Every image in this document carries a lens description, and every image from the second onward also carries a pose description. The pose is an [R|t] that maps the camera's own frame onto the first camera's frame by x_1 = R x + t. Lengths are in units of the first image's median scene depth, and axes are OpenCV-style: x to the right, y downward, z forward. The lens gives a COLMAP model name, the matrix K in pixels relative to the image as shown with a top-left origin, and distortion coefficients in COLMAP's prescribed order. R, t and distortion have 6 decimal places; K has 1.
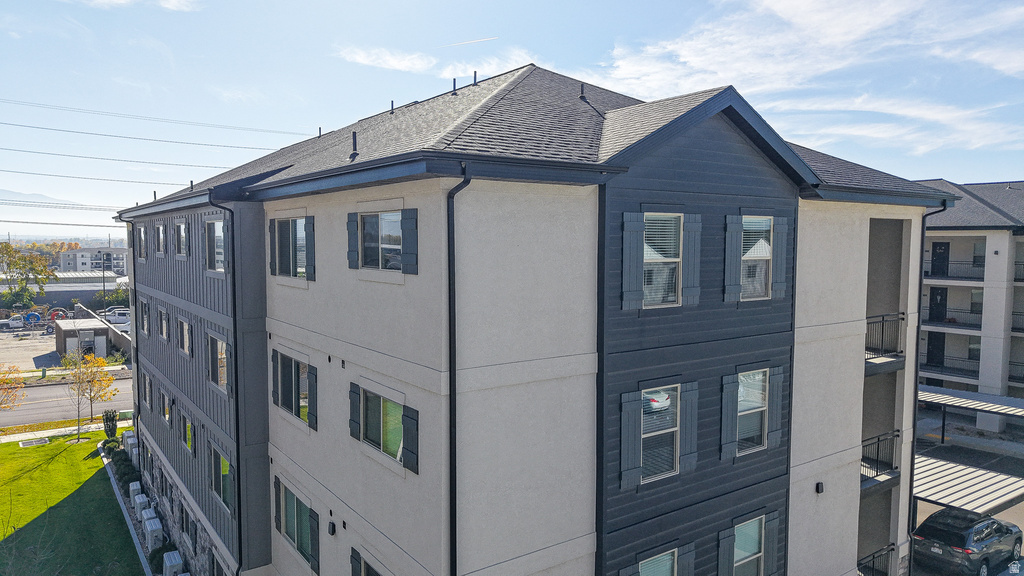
lens RADIAL K [[686.7, 0, 507.2], [0, 686.7, 287.7], [0, 0, 1]] dist [-0.000819, -0.000589]
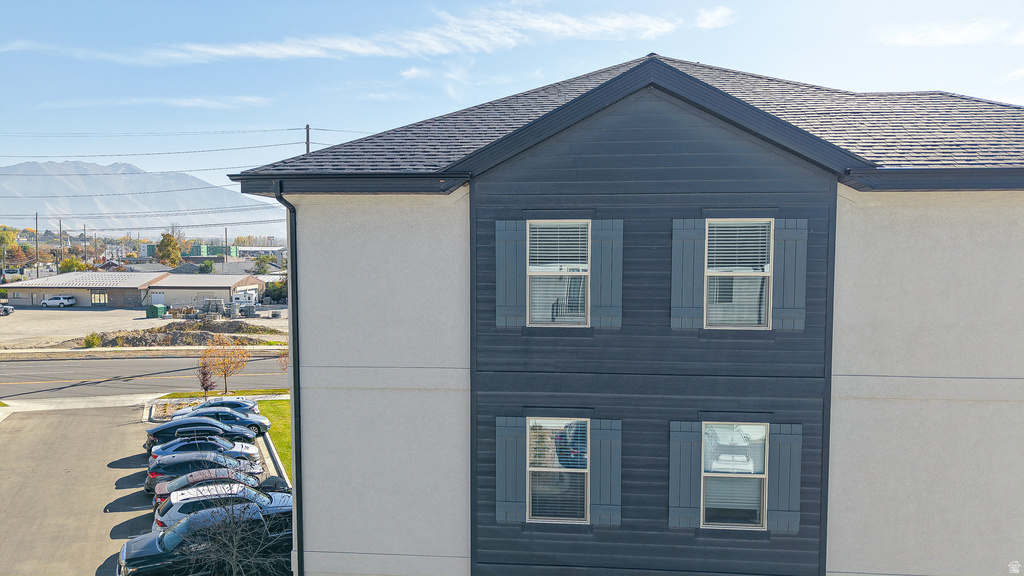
lens RADIAL K [[678.1, 0, 505.8], [0, 678.1, 293.1], [0, 0, 1]] dist [0.044646, -0.052191]
pose [[0.767053, 0.037285, -0.640499, 0.588716], [-0.044445, 0.999000, 0.004928, -0.013198], [0.640042, 0.024687, 0.767943, 0.232751]]
